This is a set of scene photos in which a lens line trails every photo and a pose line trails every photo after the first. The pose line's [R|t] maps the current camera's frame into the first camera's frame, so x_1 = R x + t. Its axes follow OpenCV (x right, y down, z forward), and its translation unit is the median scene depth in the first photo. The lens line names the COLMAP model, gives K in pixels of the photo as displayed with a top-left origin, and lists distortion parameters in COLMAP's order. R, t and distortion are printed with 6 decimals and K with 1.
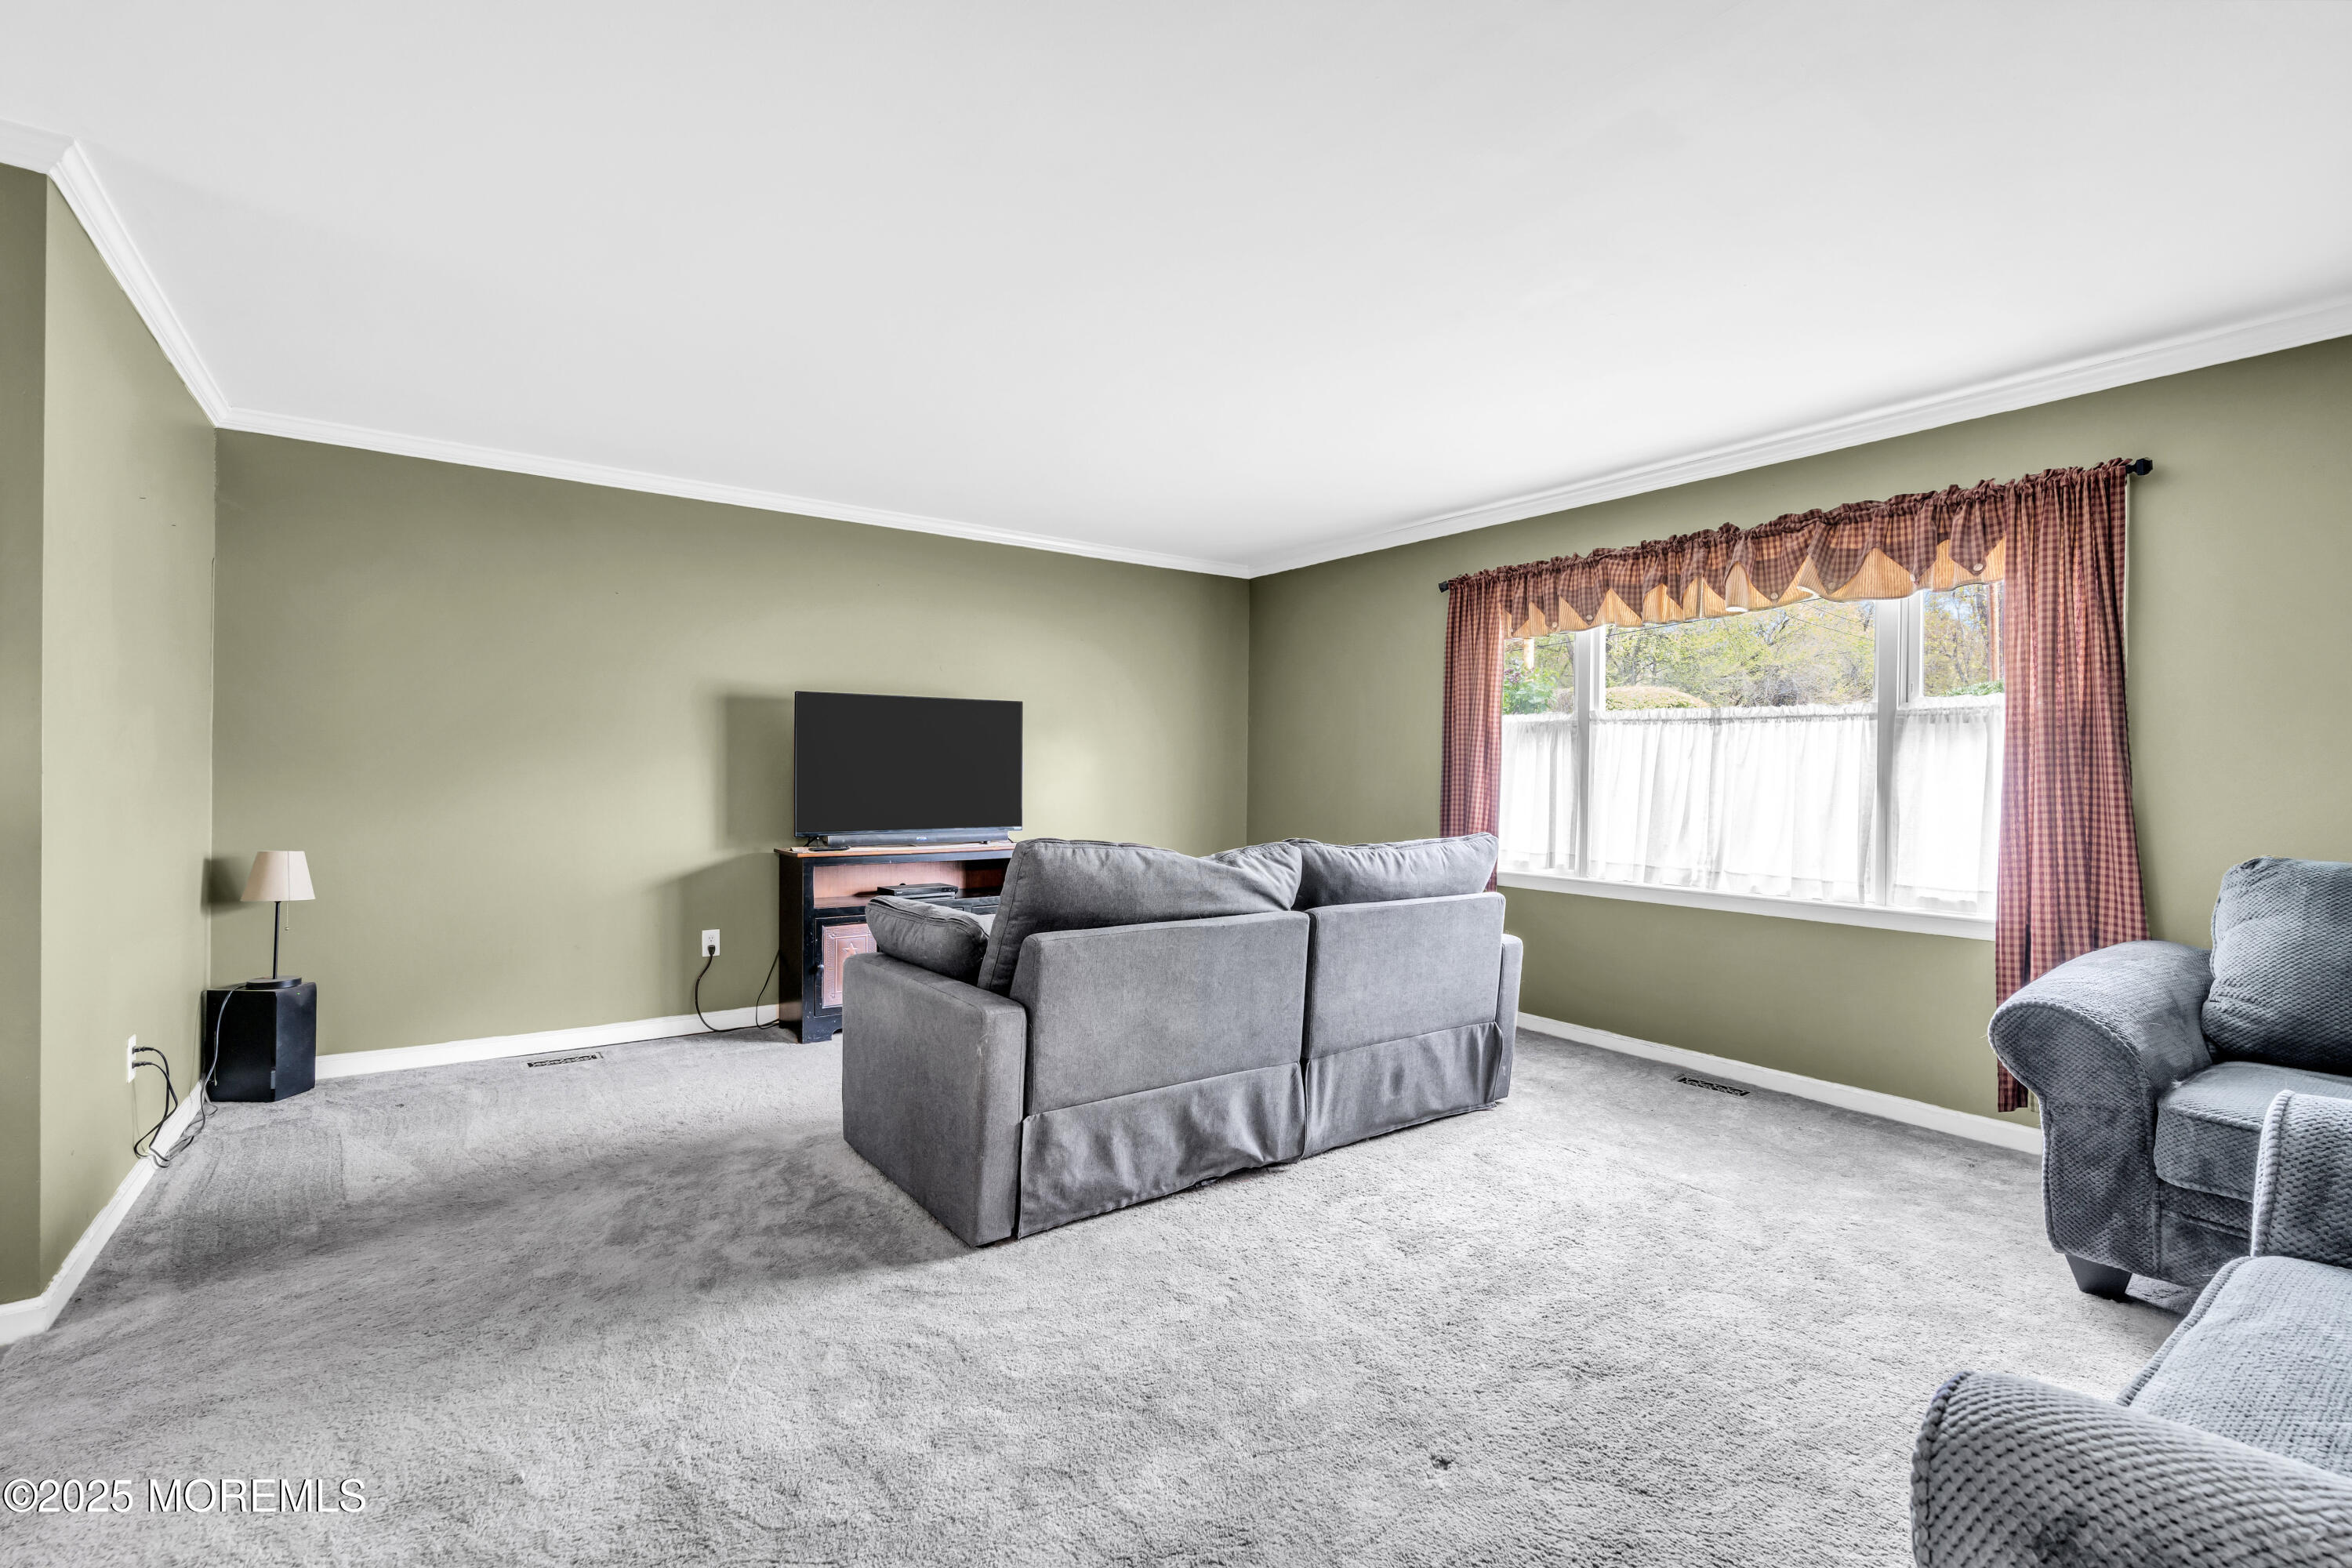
lens RADIAL K [[1056.2, 0, 1178.6], [0, 1056.2, 782.4], [0, 0, 1]] dist [-0.009191, 0.000201]
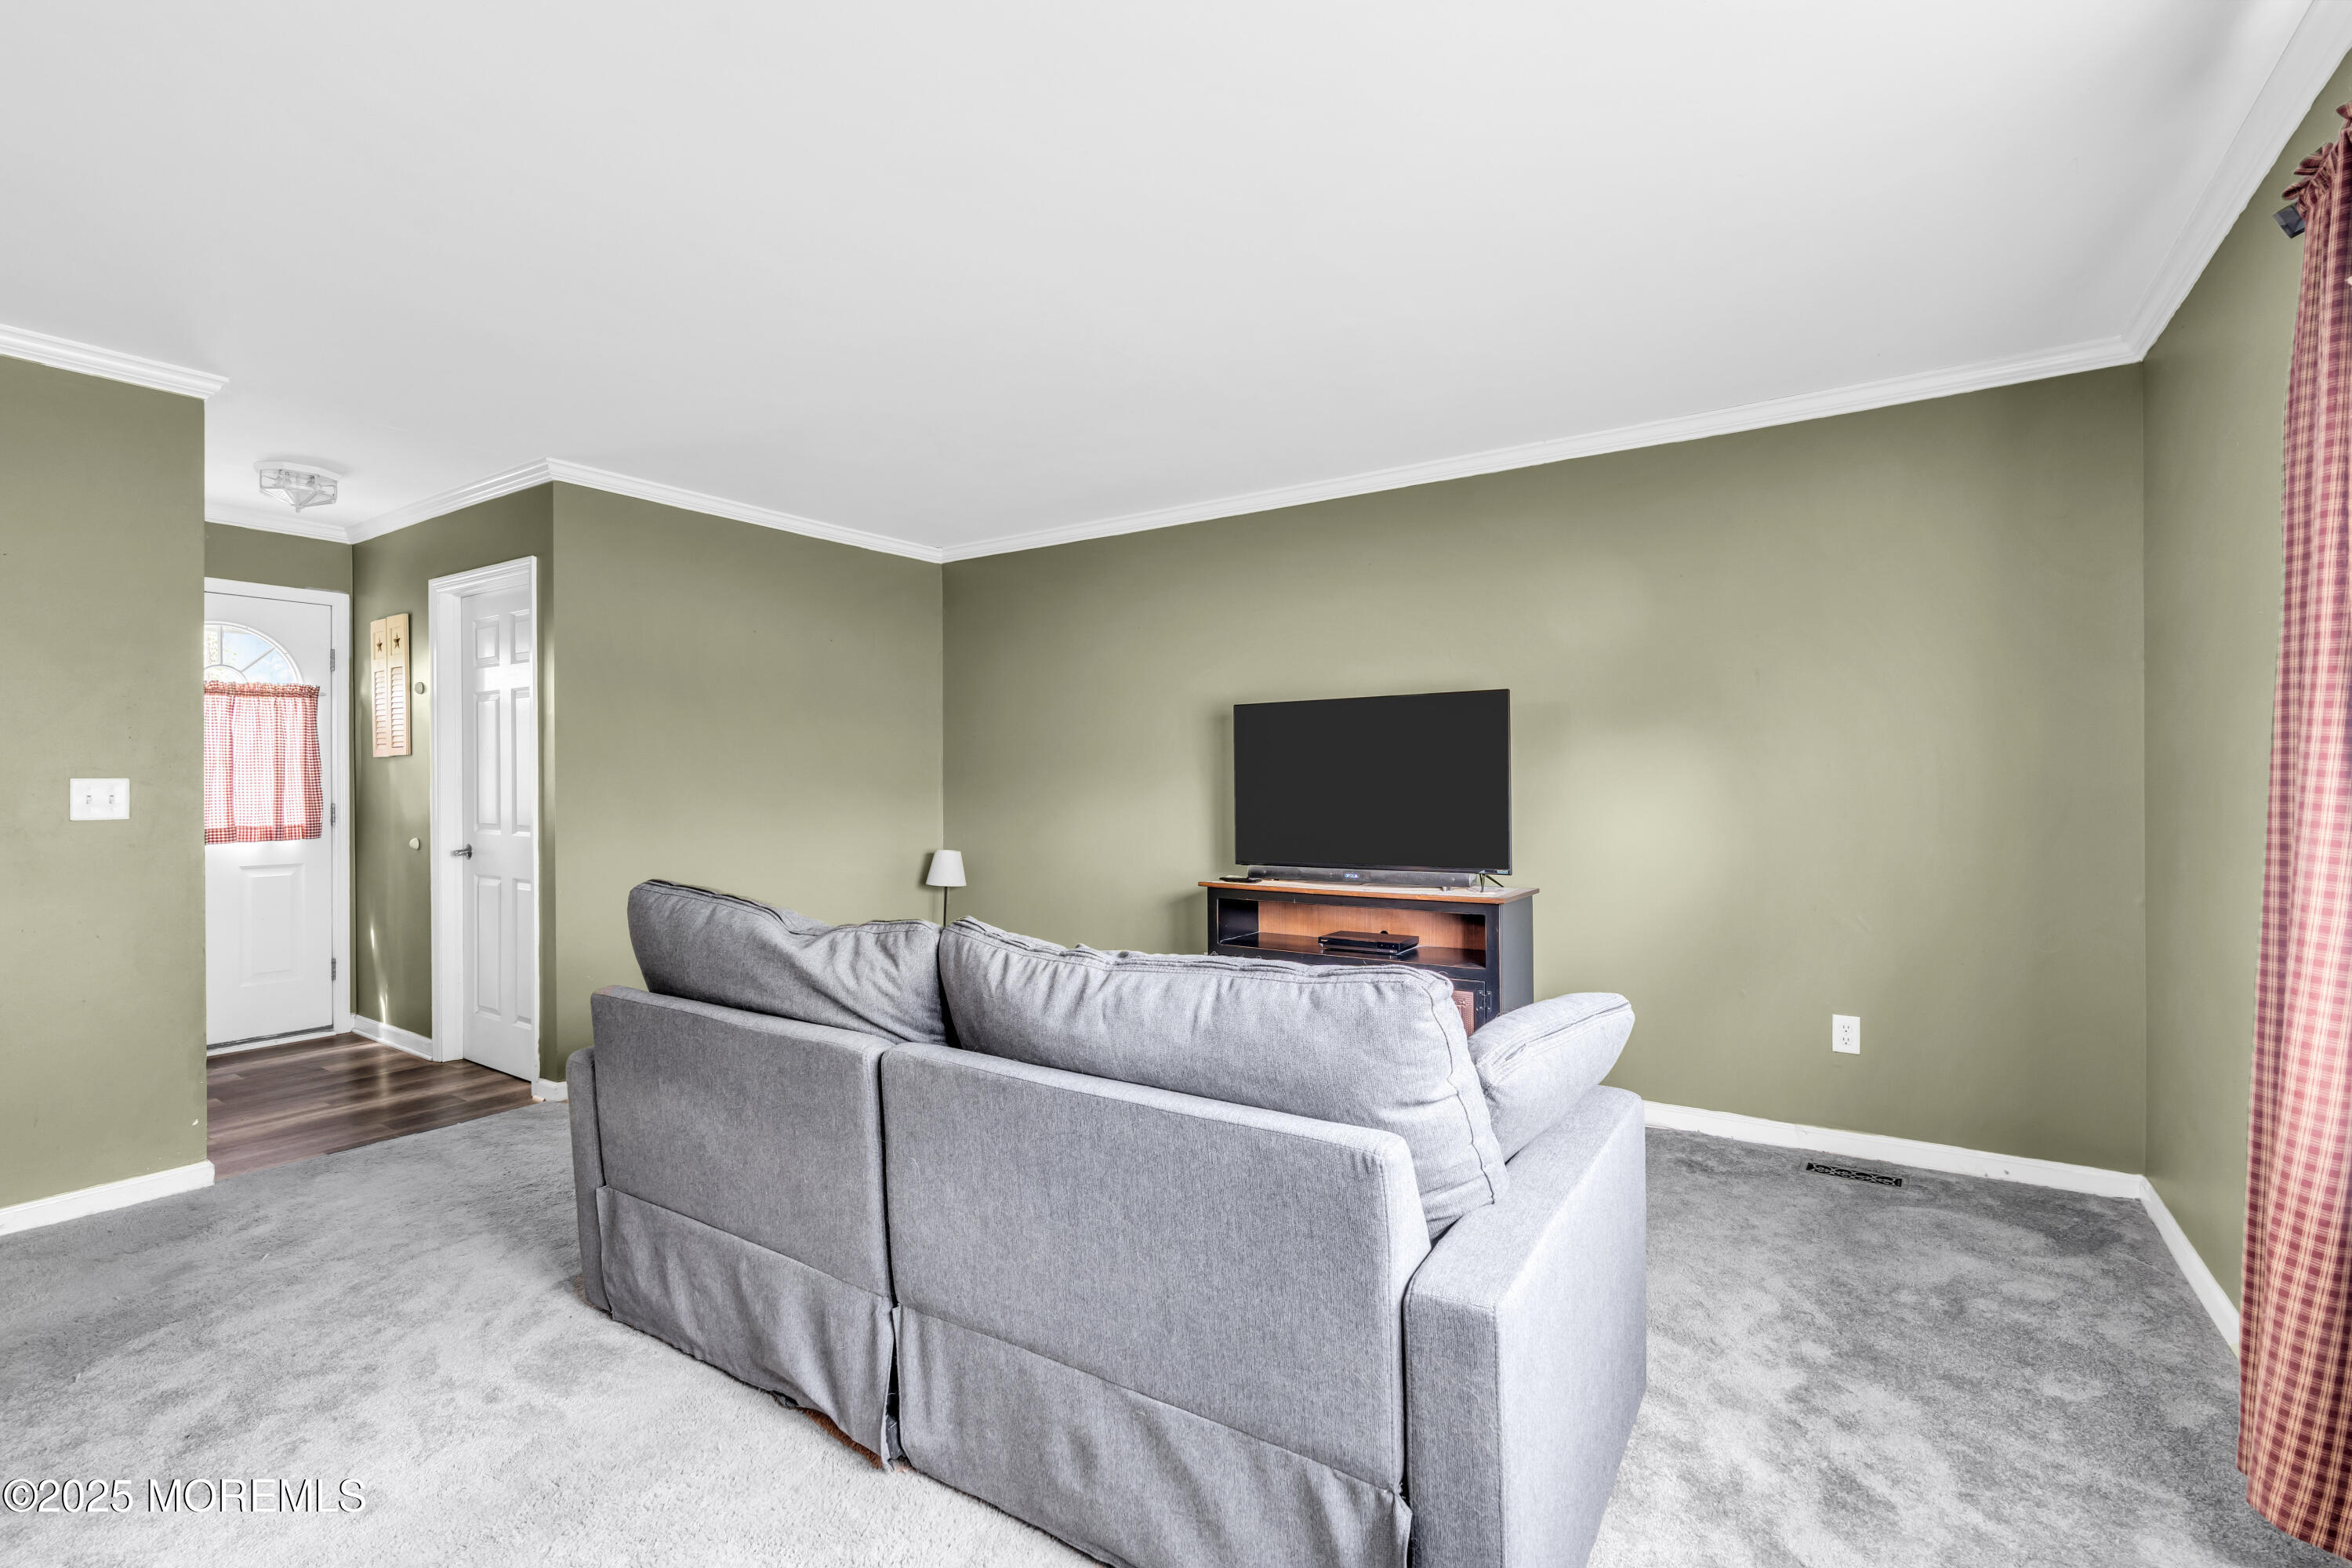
lens RADIAL K [[1056.2, 0, 1173.6], [0, 1056.2, 786.5], [0, 0, 1]] dist [-0.009191, 0.000201]
pose [[0.341620, -0.007820, -0.939805, 0.661838], [0.002214, 0.999969, -0.007516, -0.012433], [0.939835, 0.000487, 0.341627, 0.875521]]
